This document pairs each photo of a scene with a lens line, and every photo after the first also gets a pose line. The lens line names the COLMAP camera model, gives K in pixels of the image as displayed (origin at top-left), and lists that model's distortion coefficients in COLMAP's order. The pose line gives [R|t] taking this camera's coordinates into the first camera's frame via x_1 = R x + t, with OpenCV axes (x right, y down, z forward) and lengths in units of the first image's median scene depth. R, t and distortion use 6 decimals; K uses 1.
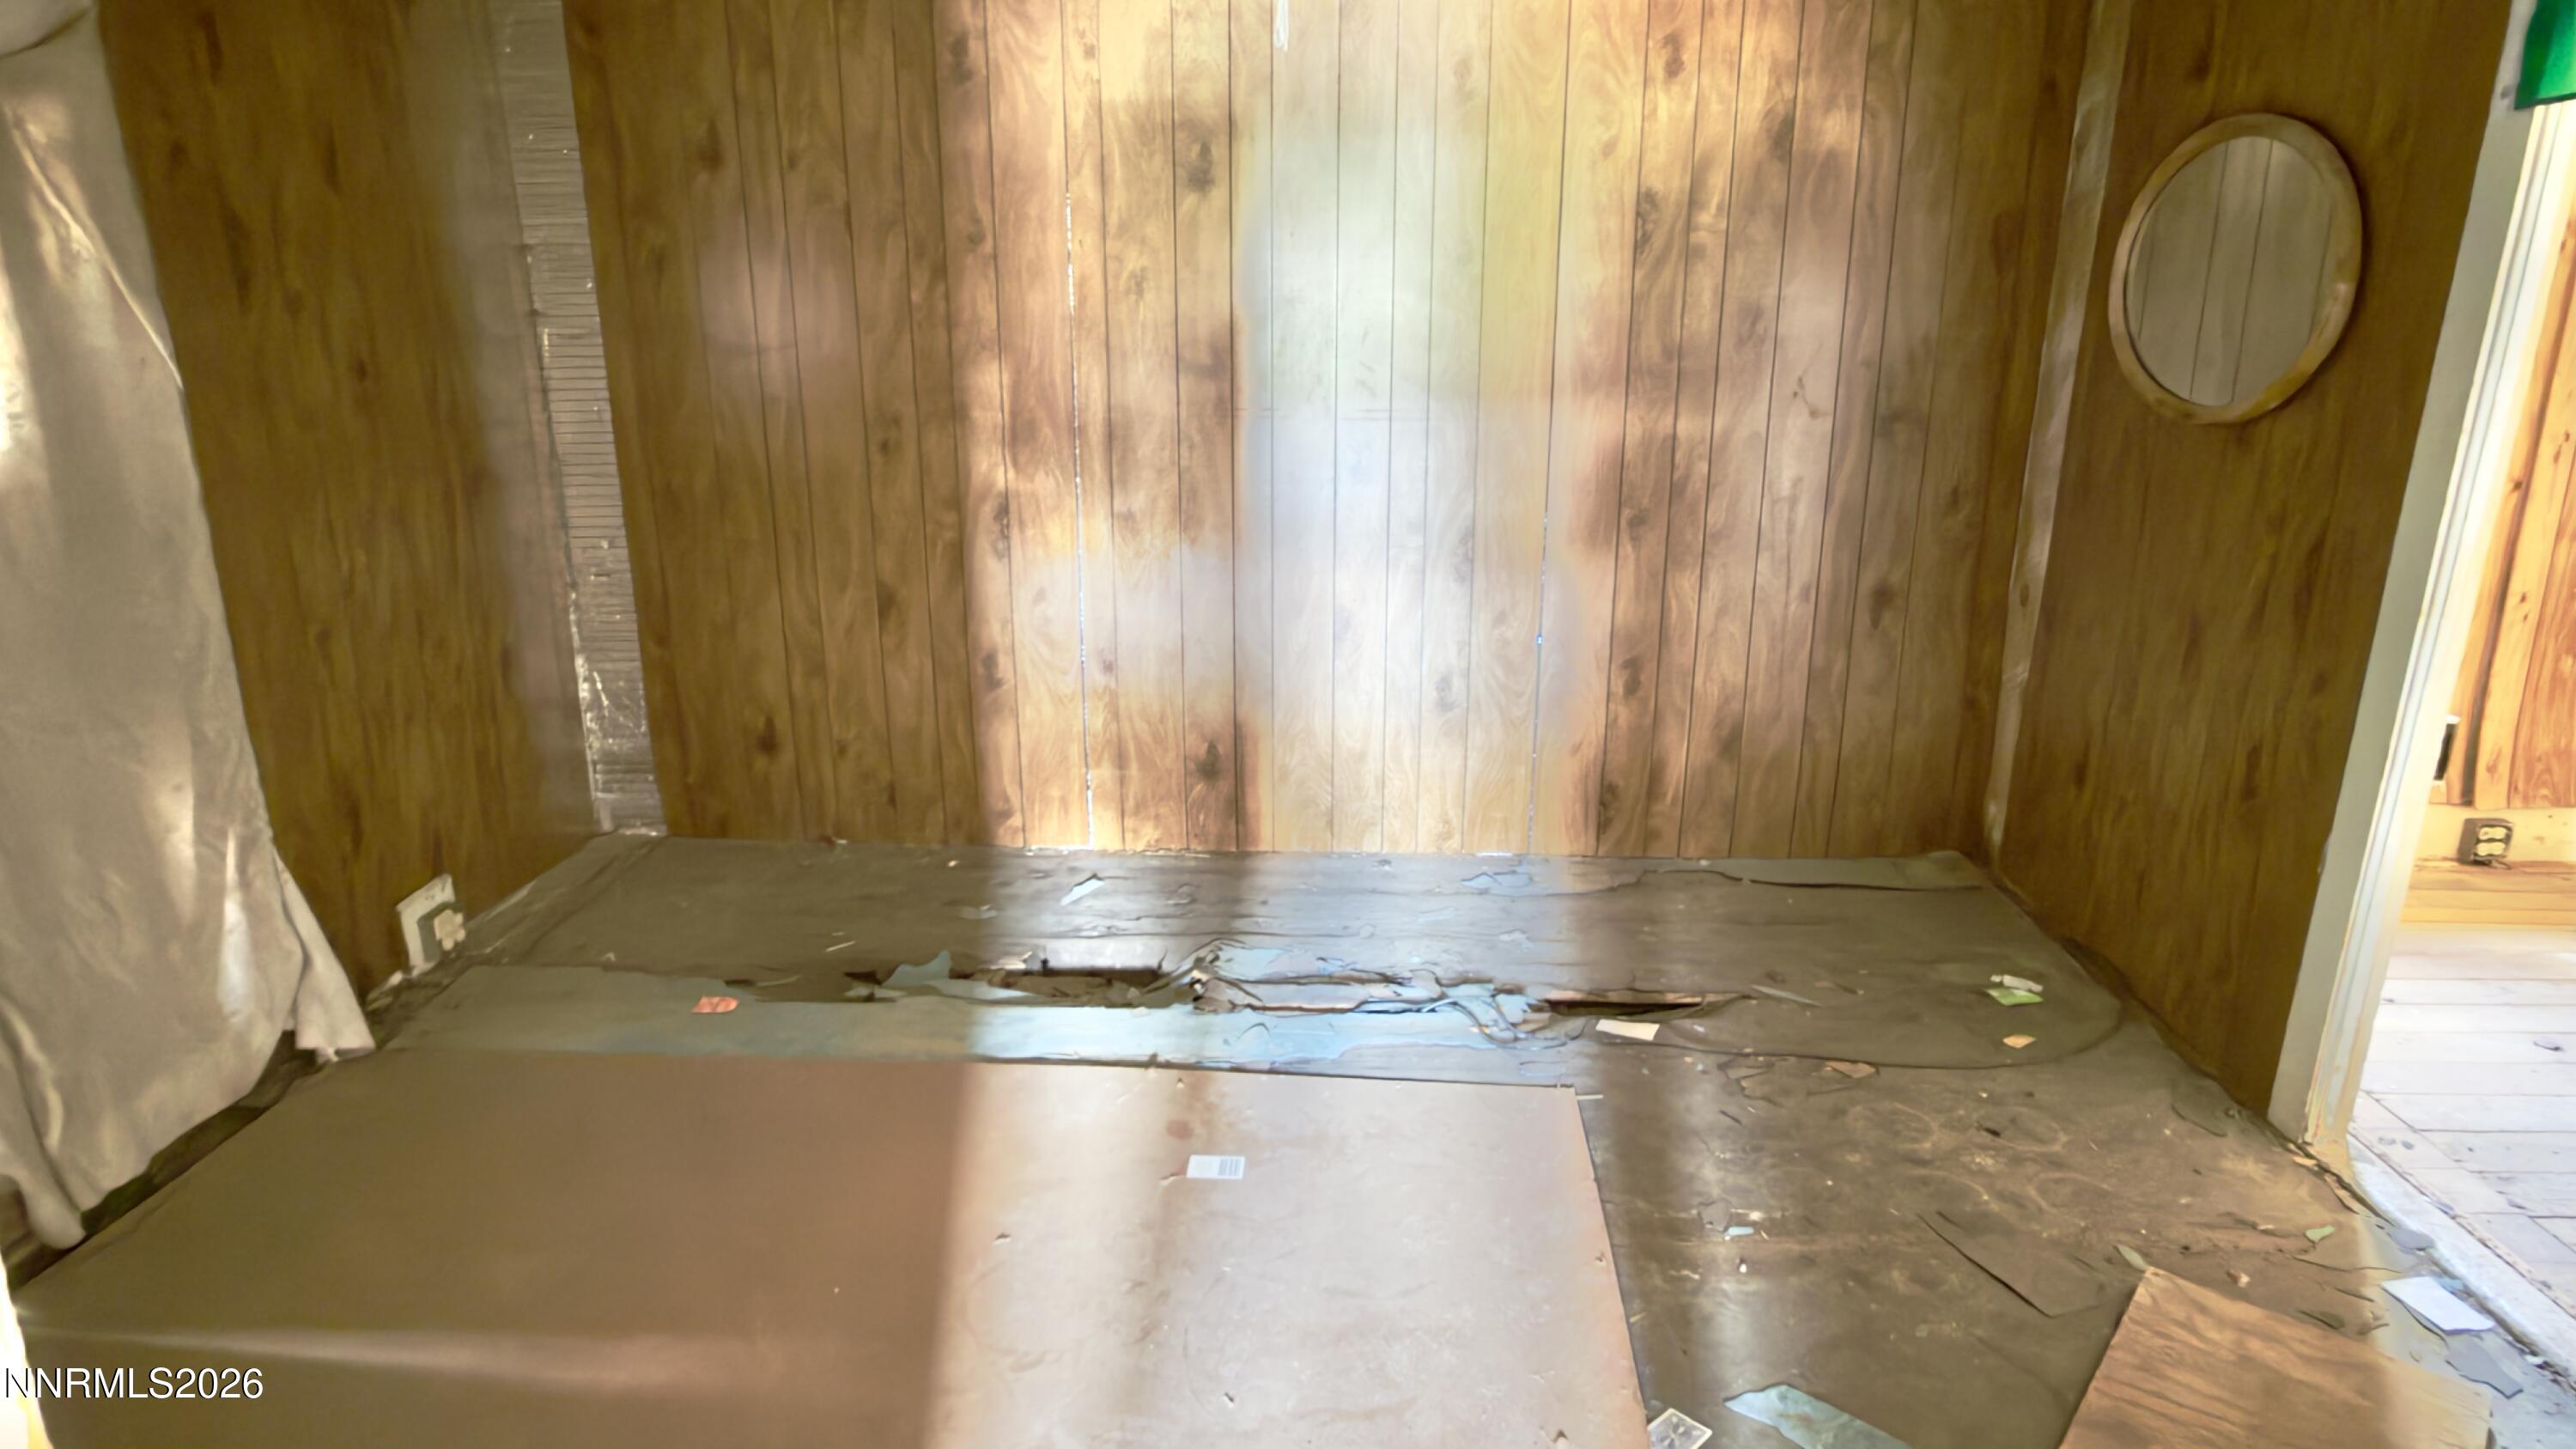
lens RADIAL K [[1465.0, 0, 1287.8], [0, 1465.0, 705.9], [0, 0, 1]] dist [0.001931, -0.000849]
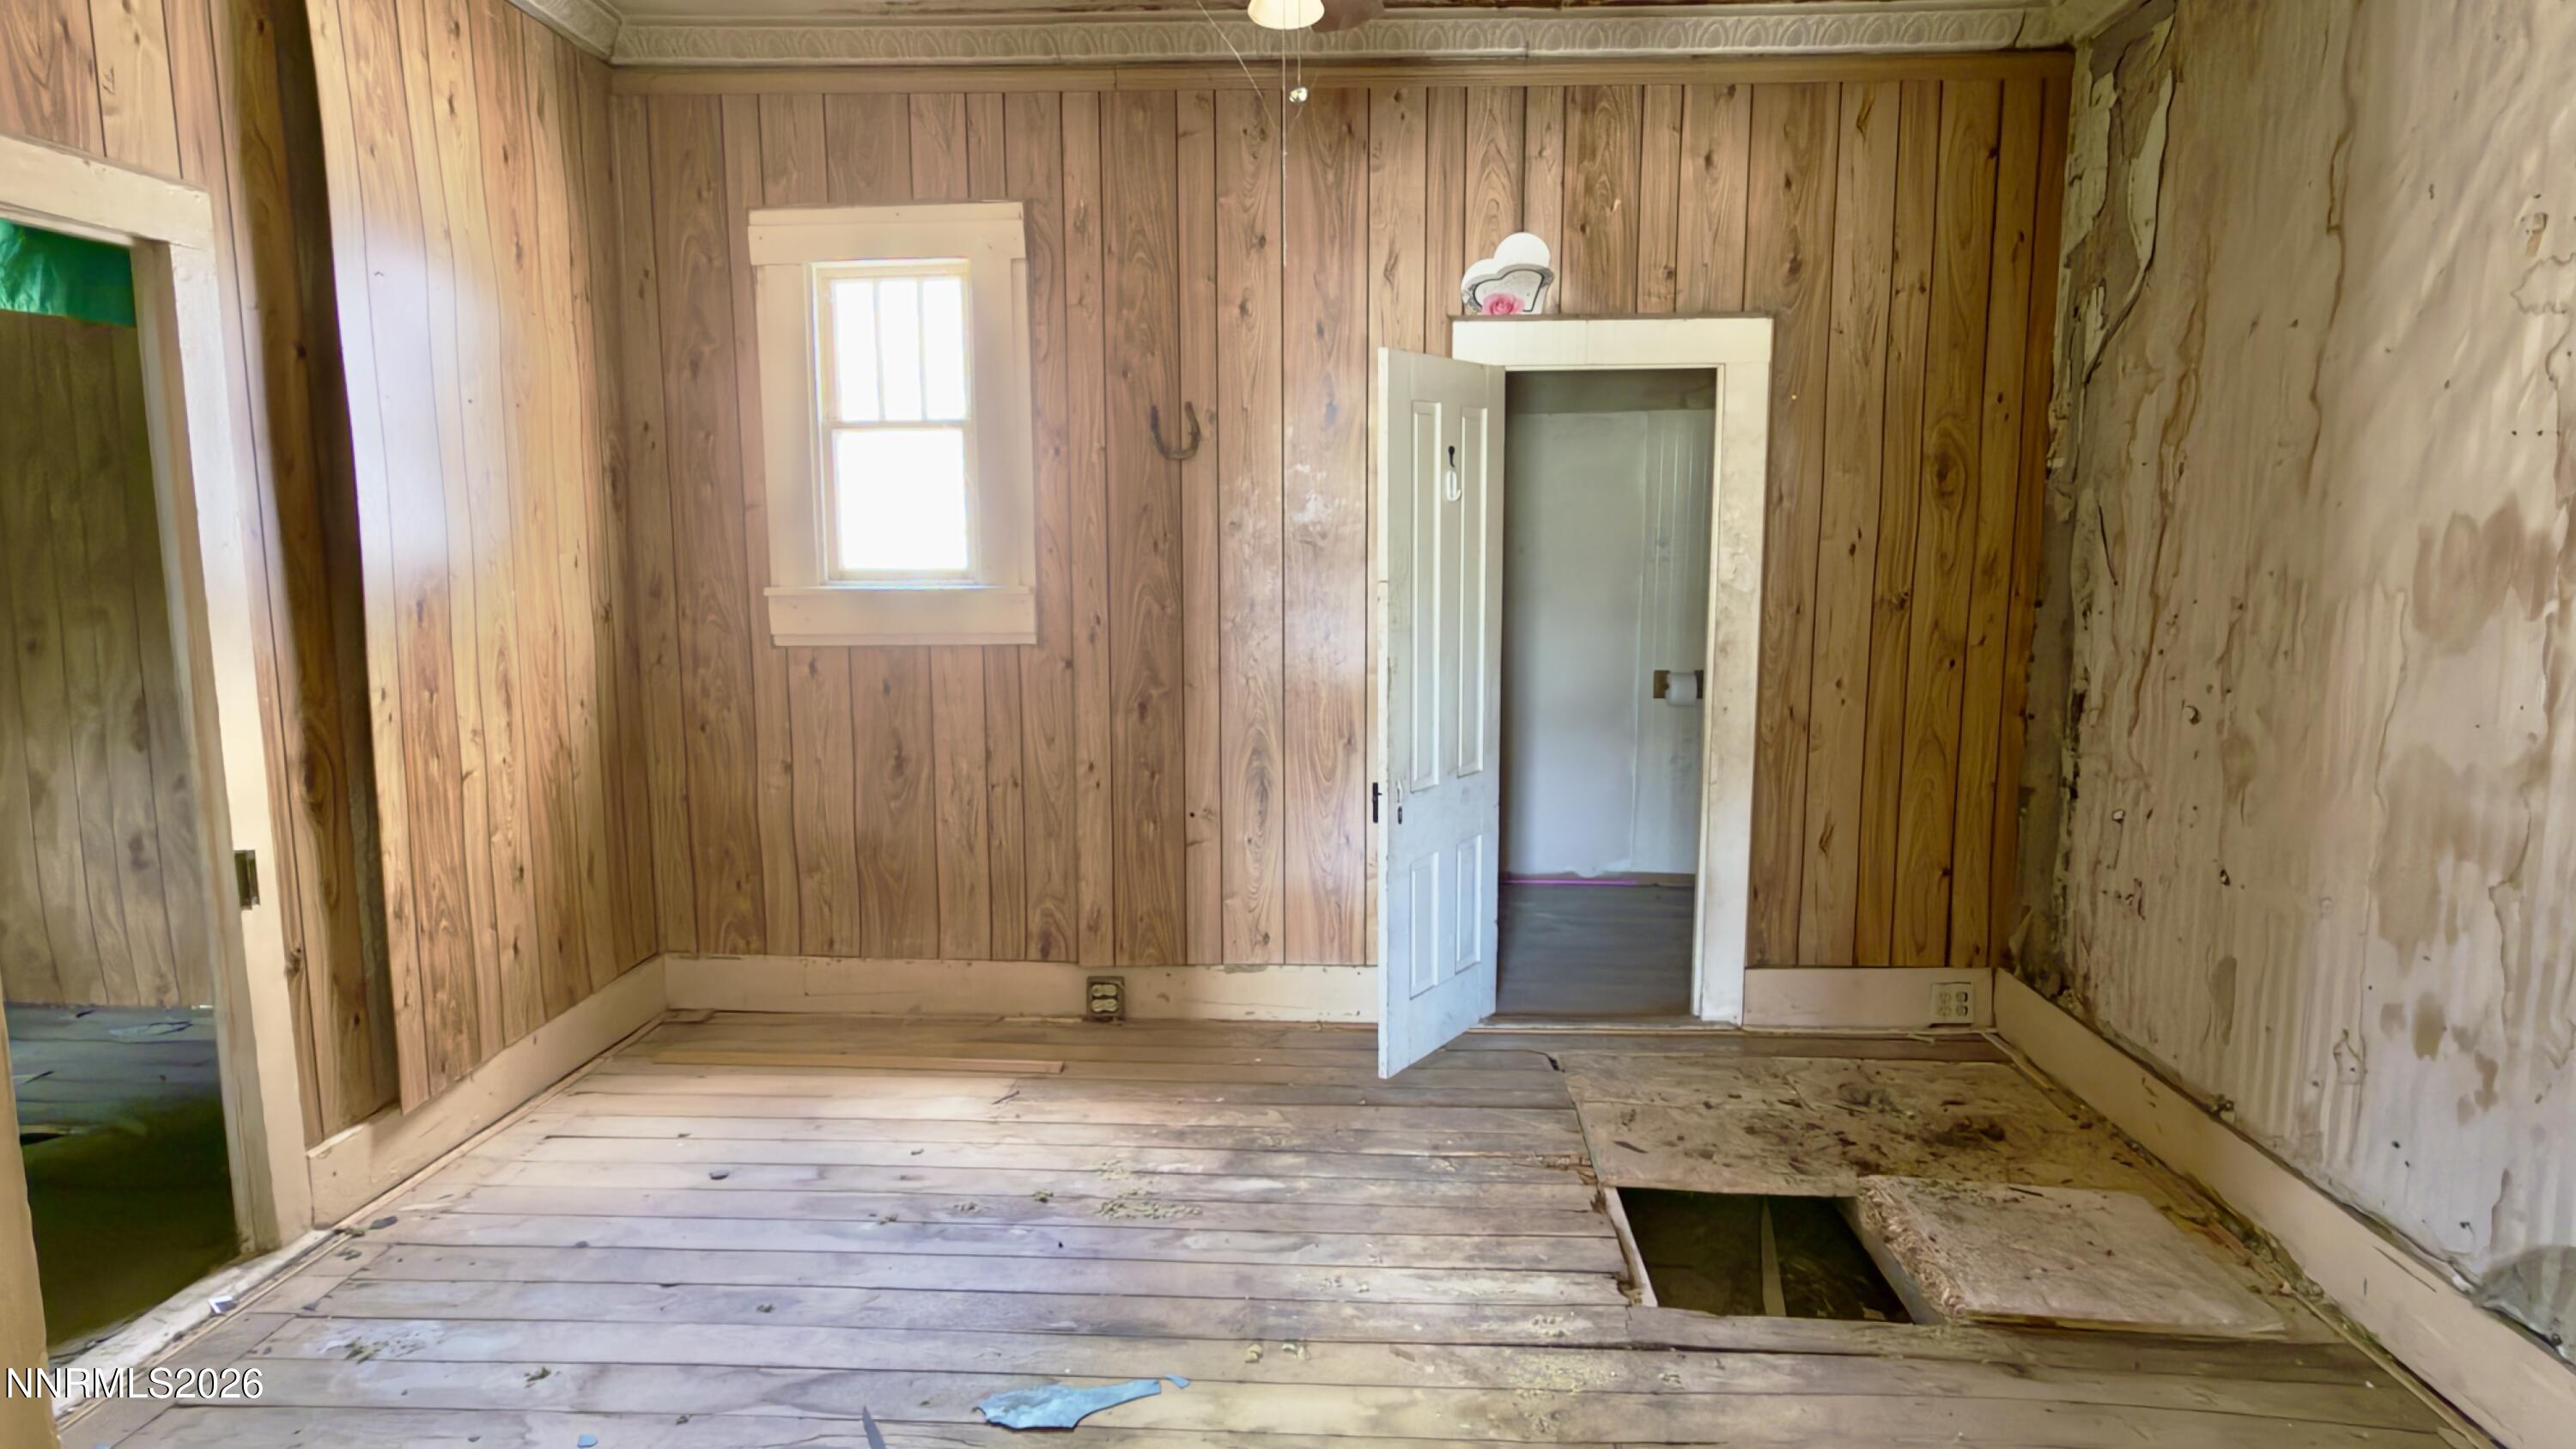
lens RADIAL K [[1465.0, 0, 1280.9], [0, 1465.0, 729.9], [0, 0, 1]] dist [0.001931, -0.000849]
pose [[0.999852, 0.003610, -0.016817, 0.950131], [-0.006053, 0.989029, -0.147598, 0.055271], [0.016099, 0.147678, 0.988904, -0.071007]]
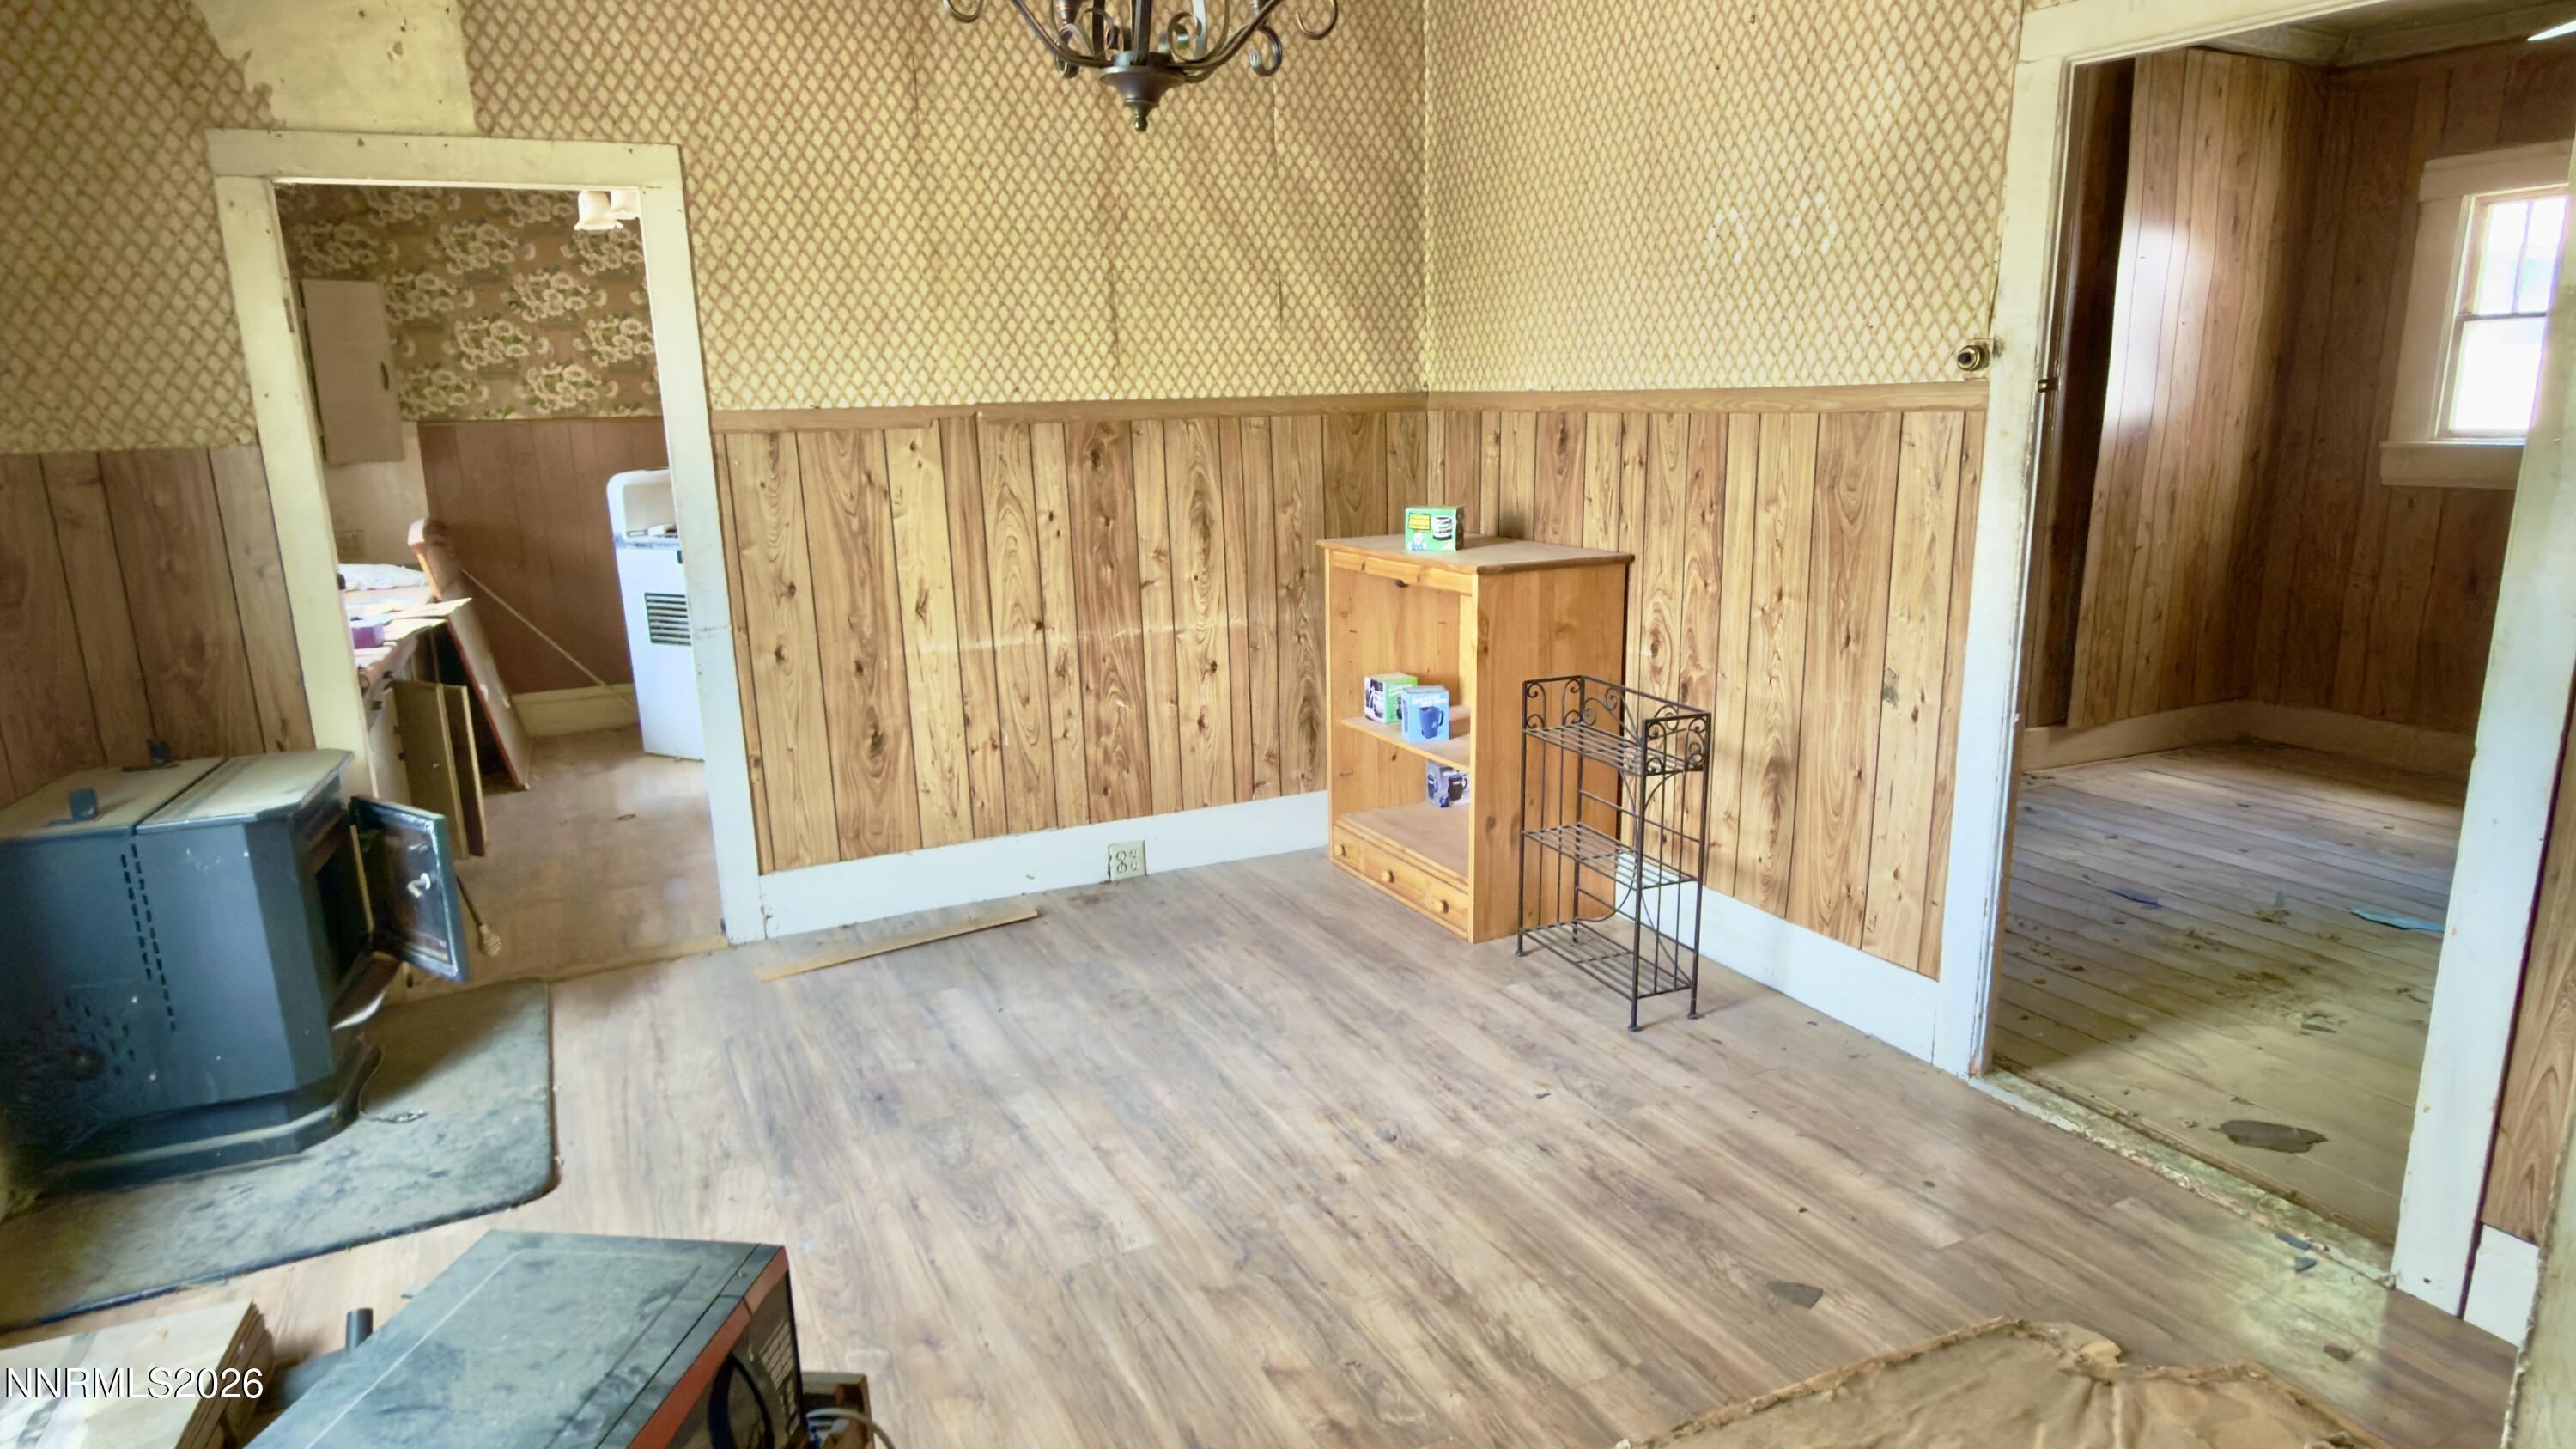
lens RADIAL K [[1465.0, 0, 1283.4], [0, 1465.0, 727.5], [0, 0, 1]] dist [0.001931, -0.000849]
pose [[0.479771, 0.187243, -0.857181, 1.321541], [-0.232977, 0.969079, 0.081287, 0.204081], [0.845897, 0.160704, 0.508560, -0.638966]]
